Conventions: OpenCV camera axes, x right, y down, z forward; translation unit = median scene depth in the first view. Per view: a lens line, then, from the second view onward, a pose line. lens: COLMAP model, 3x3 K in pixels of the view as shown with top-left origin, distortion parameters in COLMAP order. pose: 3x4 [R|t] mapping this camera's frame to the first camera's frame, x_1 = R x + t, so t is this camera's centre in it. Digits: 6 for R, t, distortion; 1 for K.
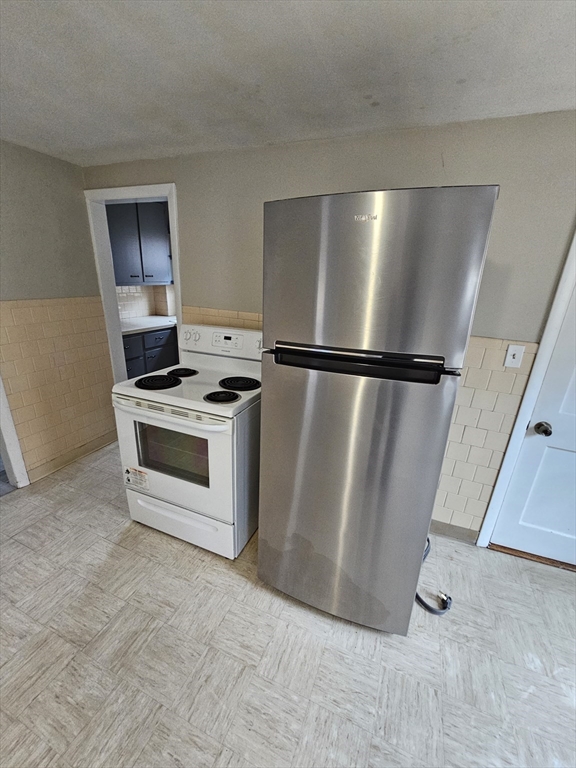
lens RADIAL K [[316.5, 0, 285.9], [0, 316.5, 385.8], [0, 0, 1]] dist [-0.001575, 0.001754]
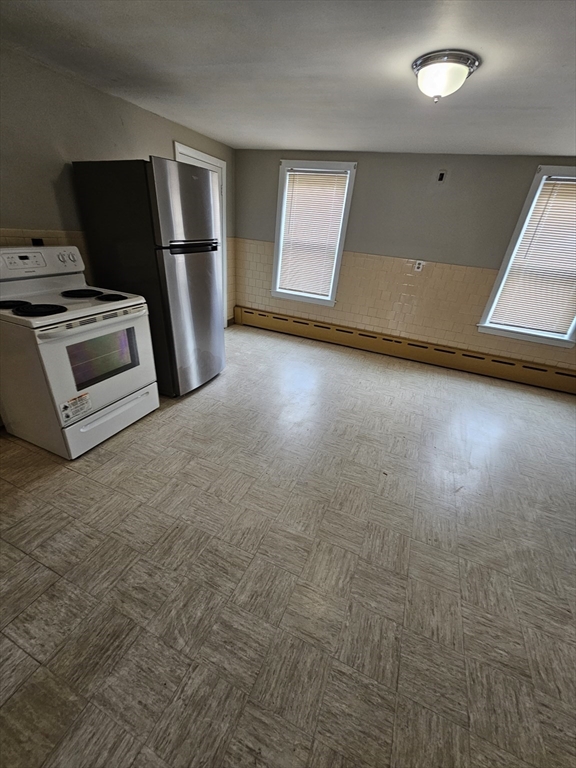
lens RADIAL K [[316.5, 0, 289.2], [0, 316.5, 384.3], [0, 0, 1]] dist [-0.001575, 0.001754]
pose [[0.004952, -0.483786, 0.875172, -1.519736], [0.246748, 0.848713, 0.467763, -0.092525], [-0.969067, 0.213631, 0.123576, 0.213549]]
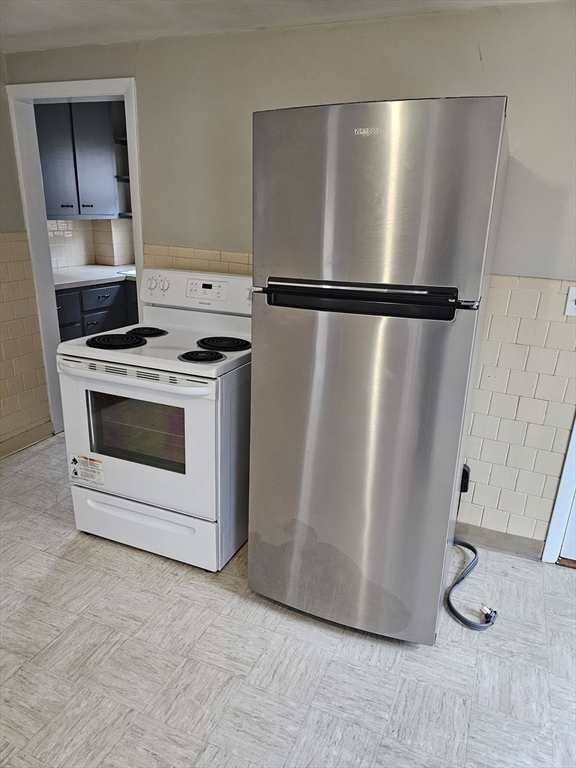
lens RADIAL K [[519.1, 0, 294.3], [0, 519.1, 383.9], [0, 0, 1]] dist [0.051145, -0.039248]
pose [[0.999990, -0.004571, -0.000202, 0.027409], [0.004568, 0.999909, -0.012693, 0.120795], [0.000260, 0.012692, 0.999919, -0.285806]]
